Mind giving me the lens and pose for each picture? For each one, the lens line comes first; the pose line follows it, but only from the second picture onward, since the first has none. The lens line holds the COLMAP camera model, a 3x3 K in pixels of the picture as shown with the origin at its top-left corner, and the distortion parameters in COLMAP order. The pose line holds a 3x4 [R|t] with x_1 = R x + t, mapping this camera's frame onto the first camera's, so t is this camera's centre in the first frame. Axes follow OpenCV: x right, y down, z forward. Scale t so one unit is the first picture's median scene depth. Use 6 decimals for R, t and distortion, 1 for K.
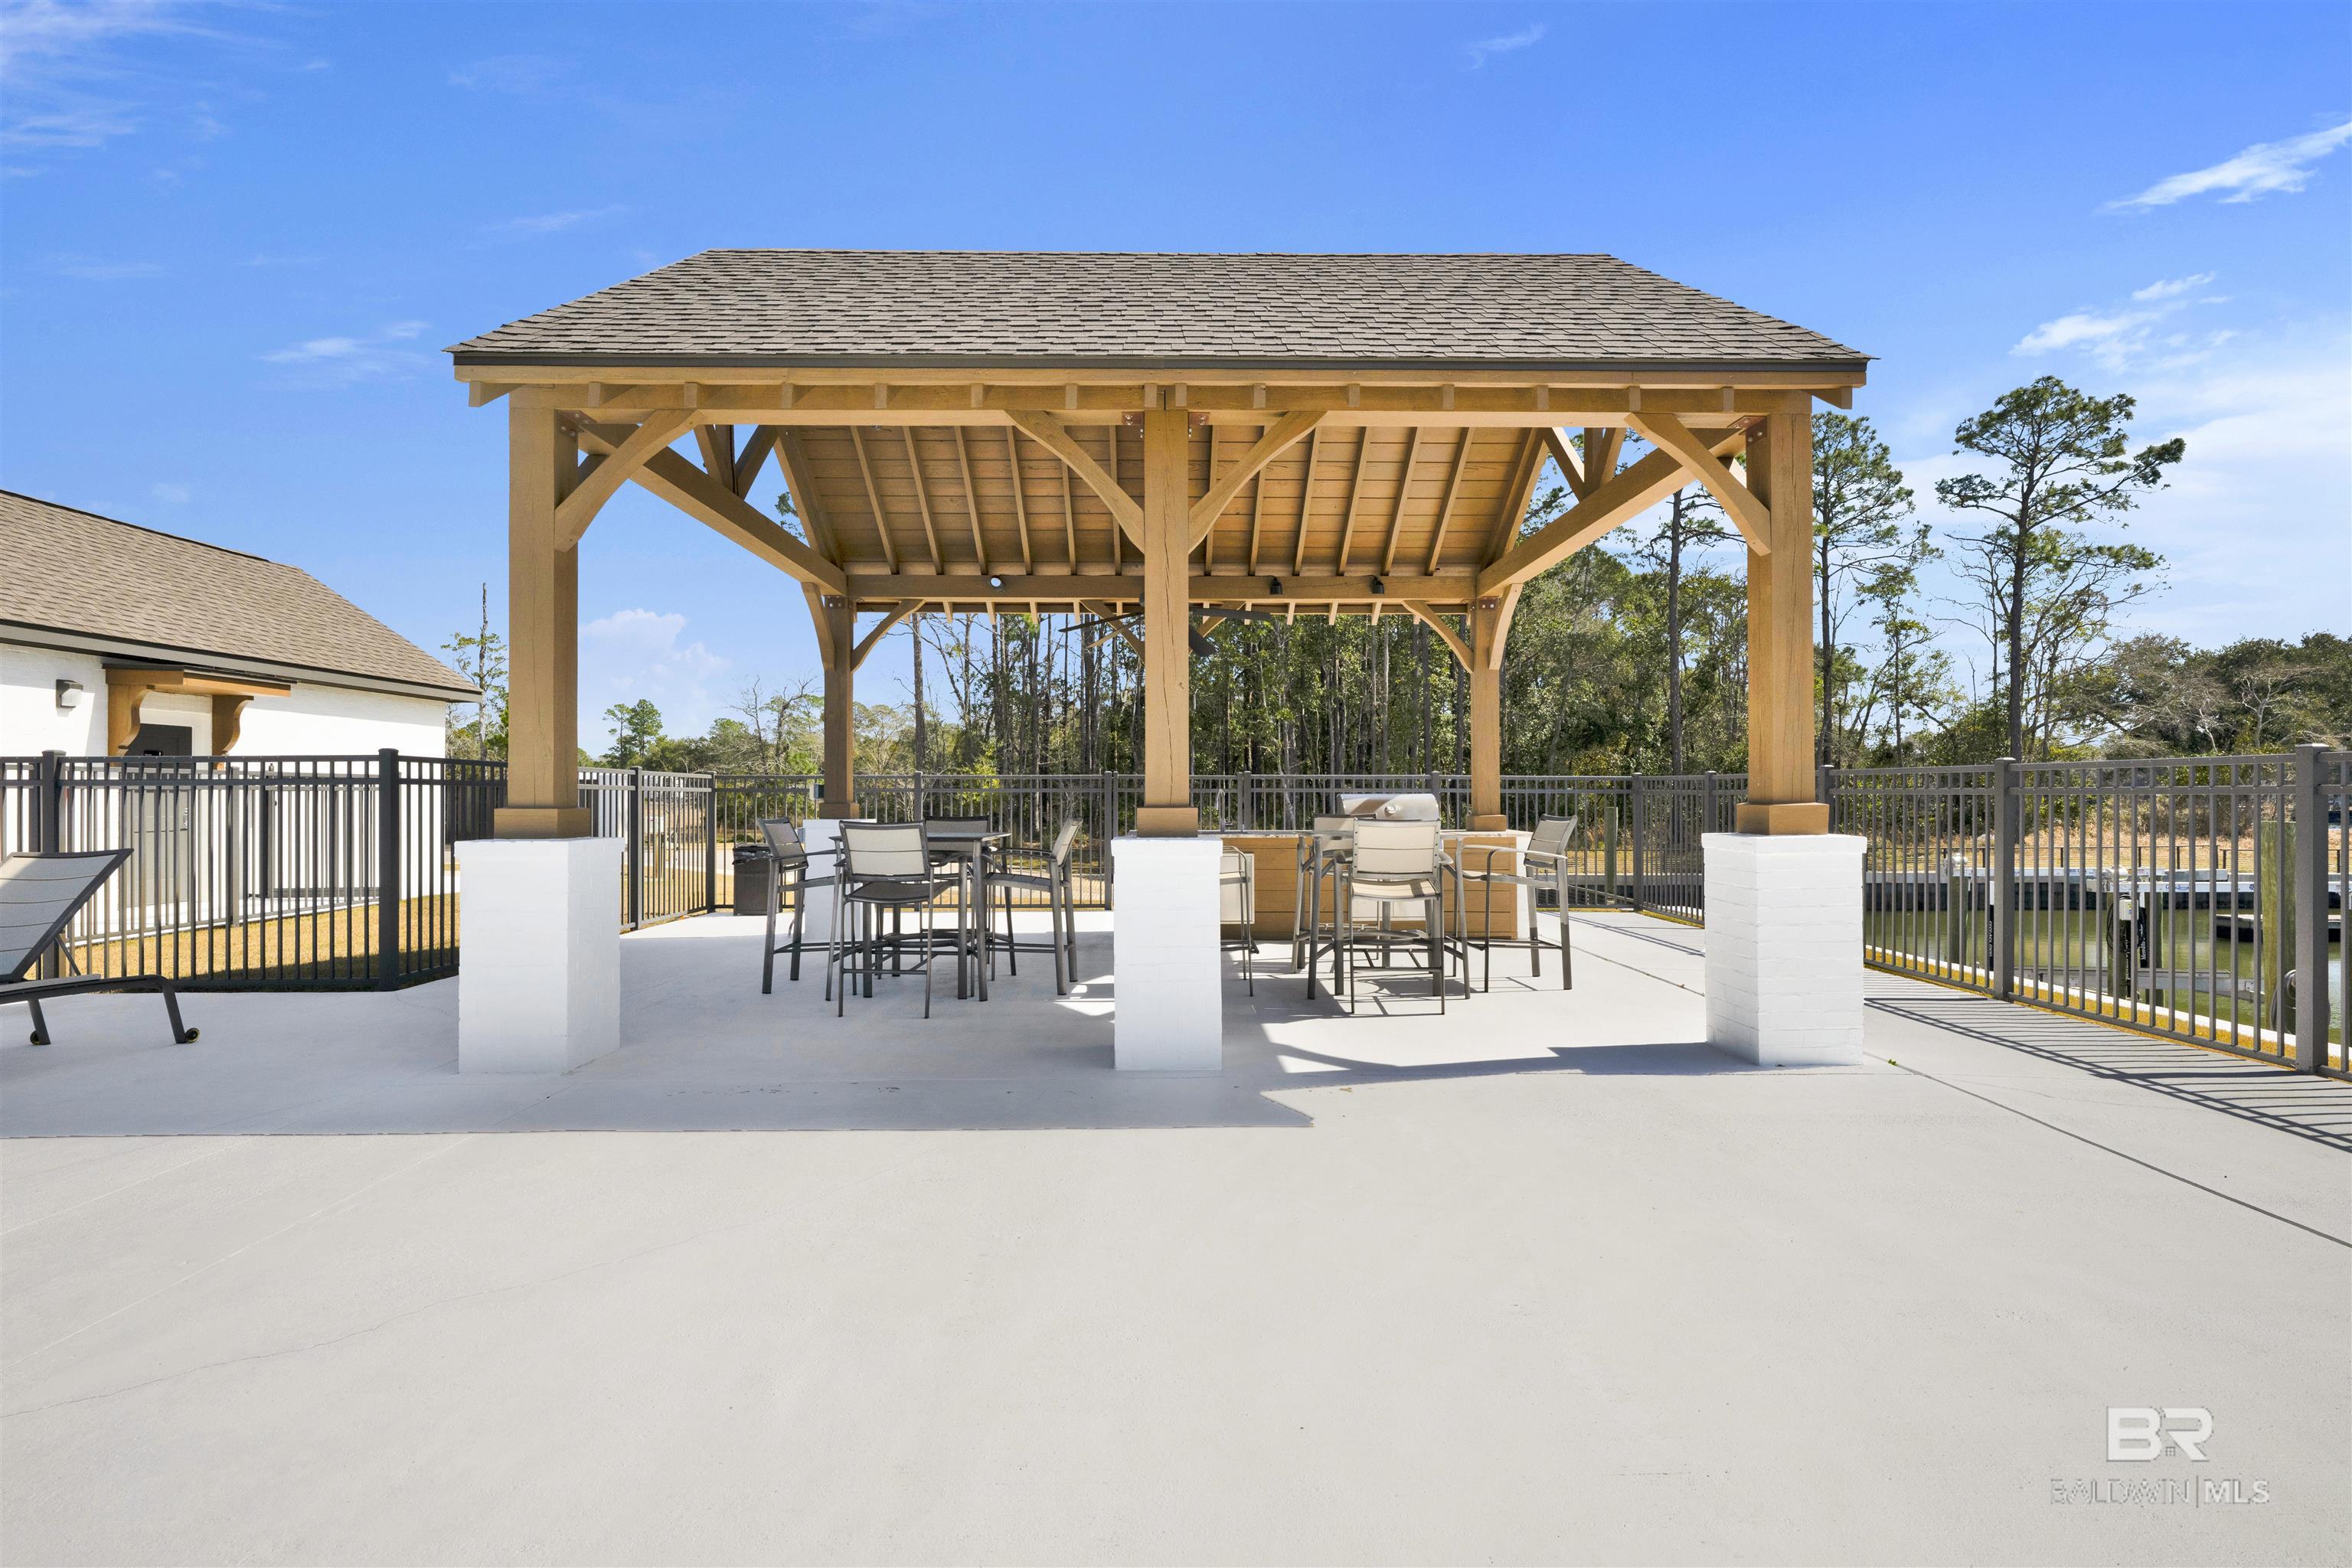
lens RADIAL K [[1168.8, 0, 1176.0], [0, 1168.8, 784.0], [0, 0, 1]] dist [-0.001870, -0.000184]
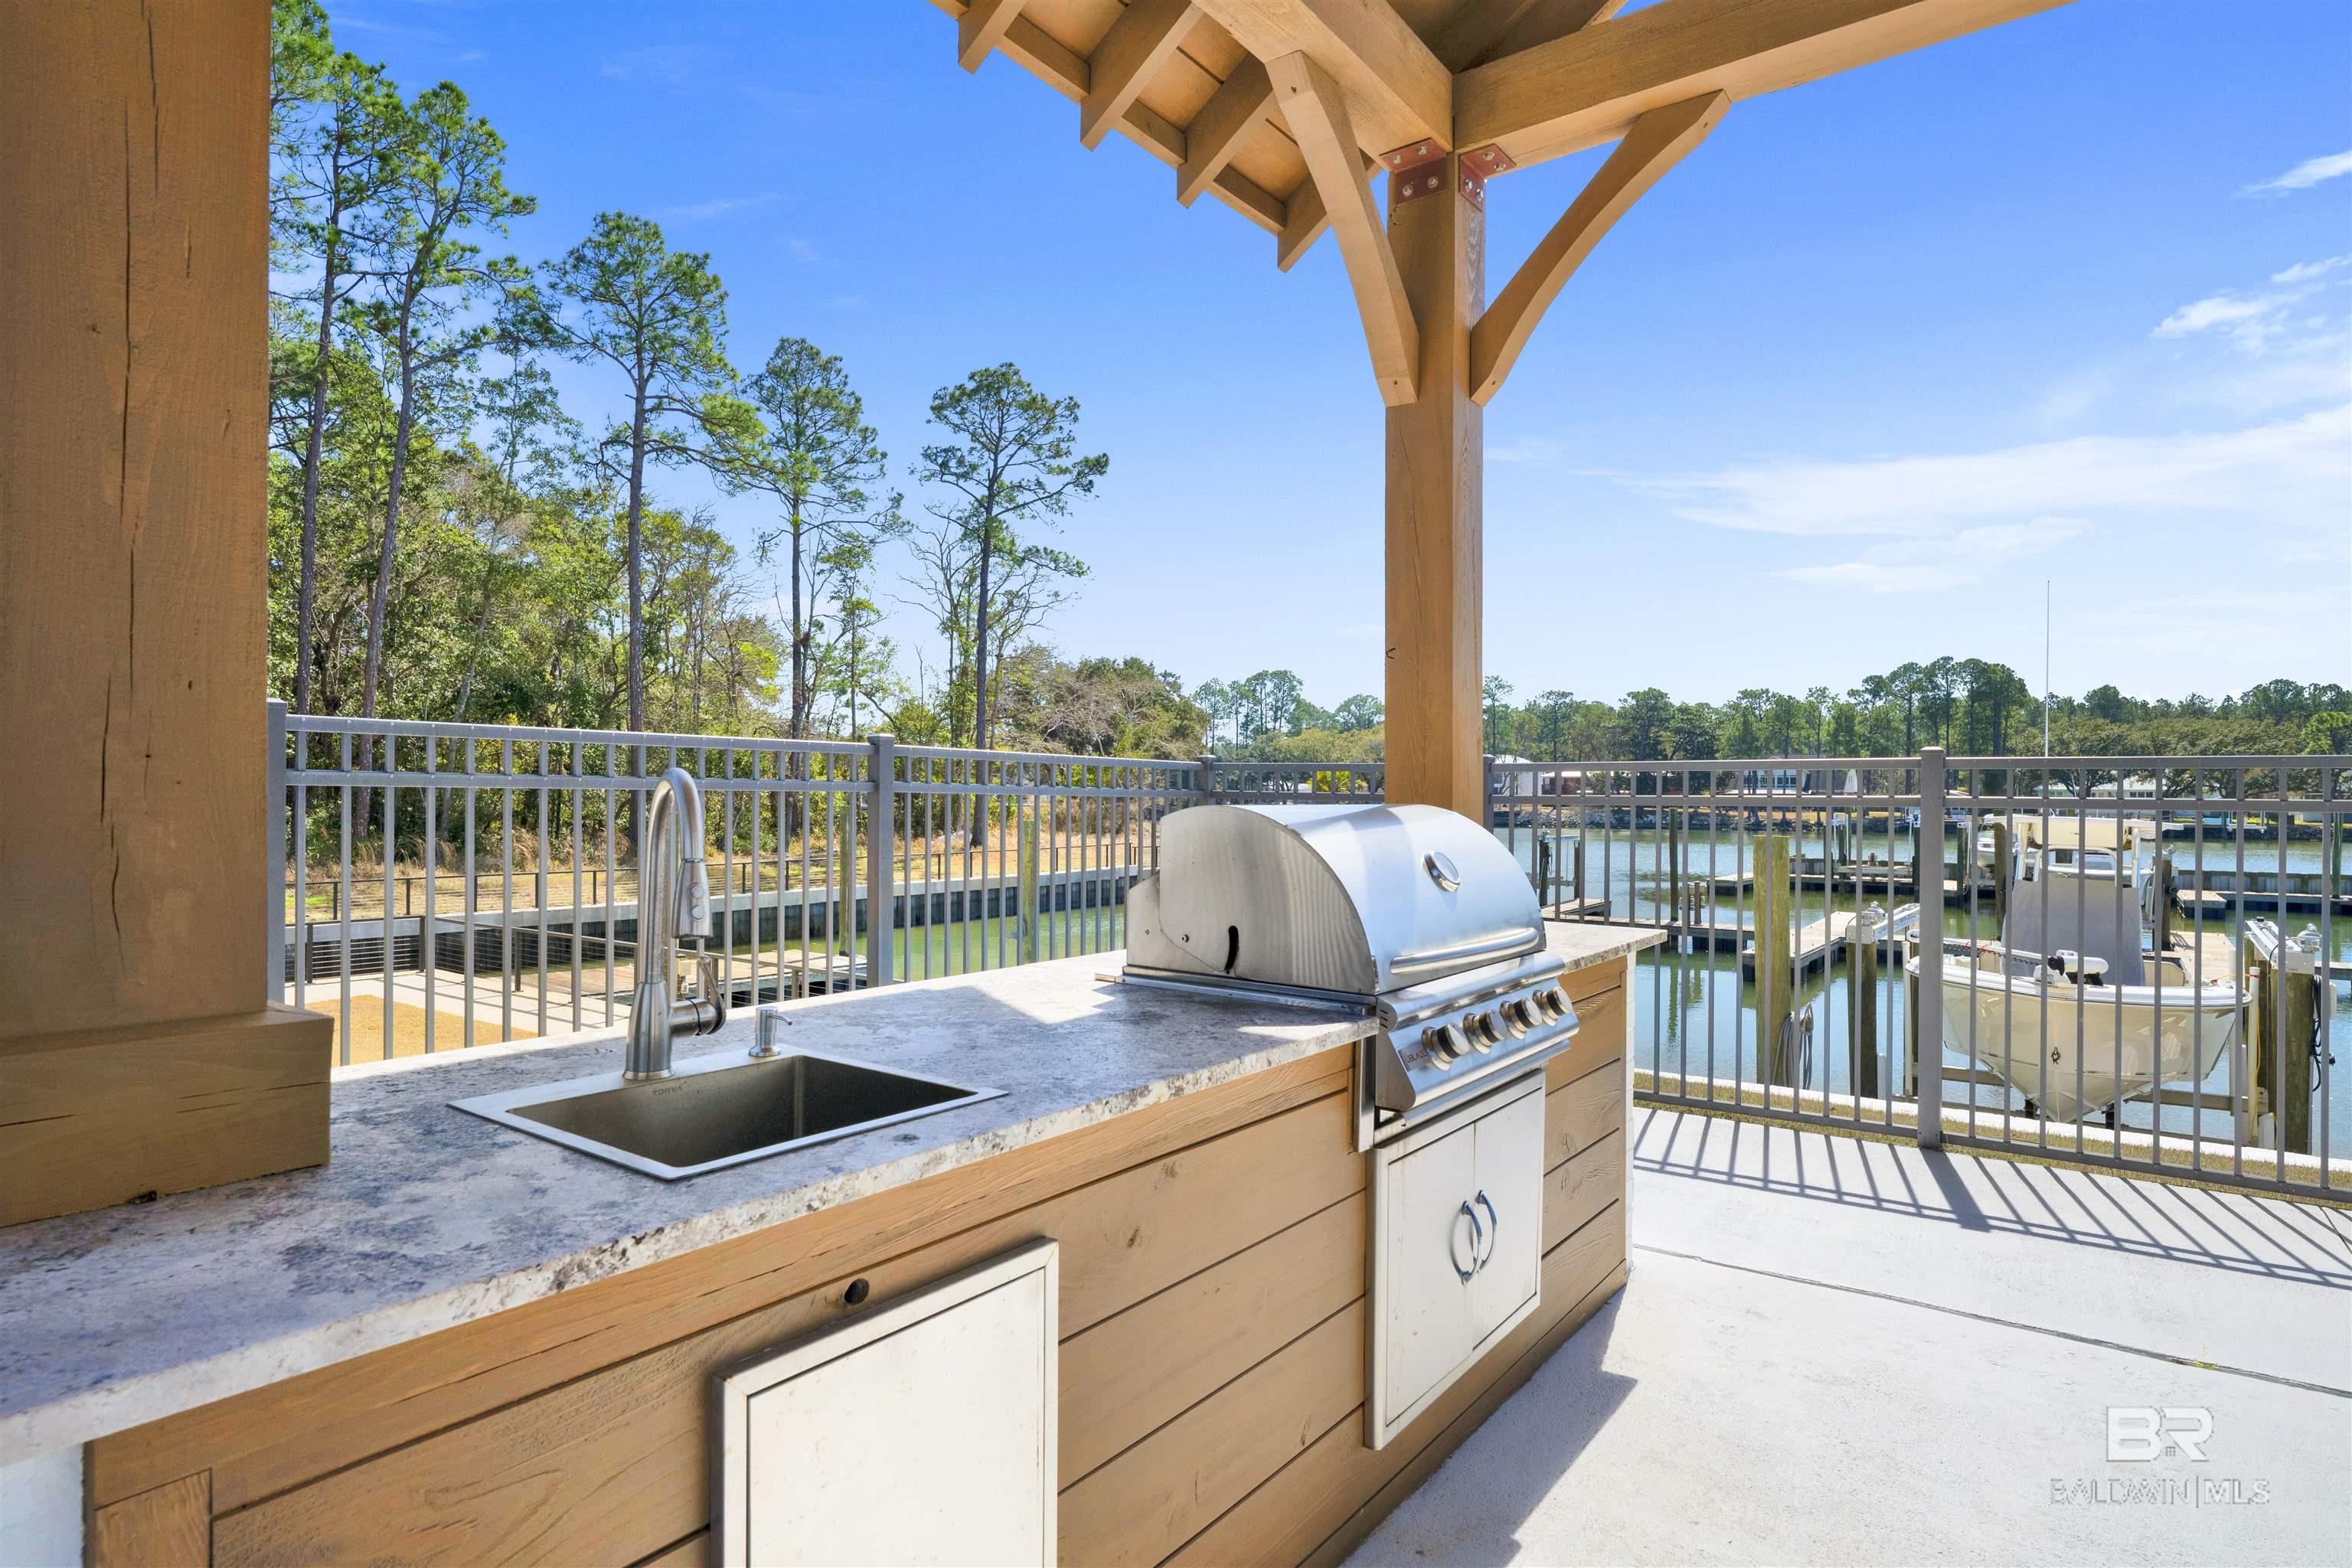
lens RADIAL K [[1267.8, 0, 1176.0], [0, 1267.8, 784.0], [0, 0, 1]] dist [-0.001309, -0.000262]
pose [[0.599379, 0.009917, 0.800404, -0.008712], [-0.011919, 0.999923, -0.003464, 0.002237], [-0.800377, -0.007463, 0.599451, 0.245722]]
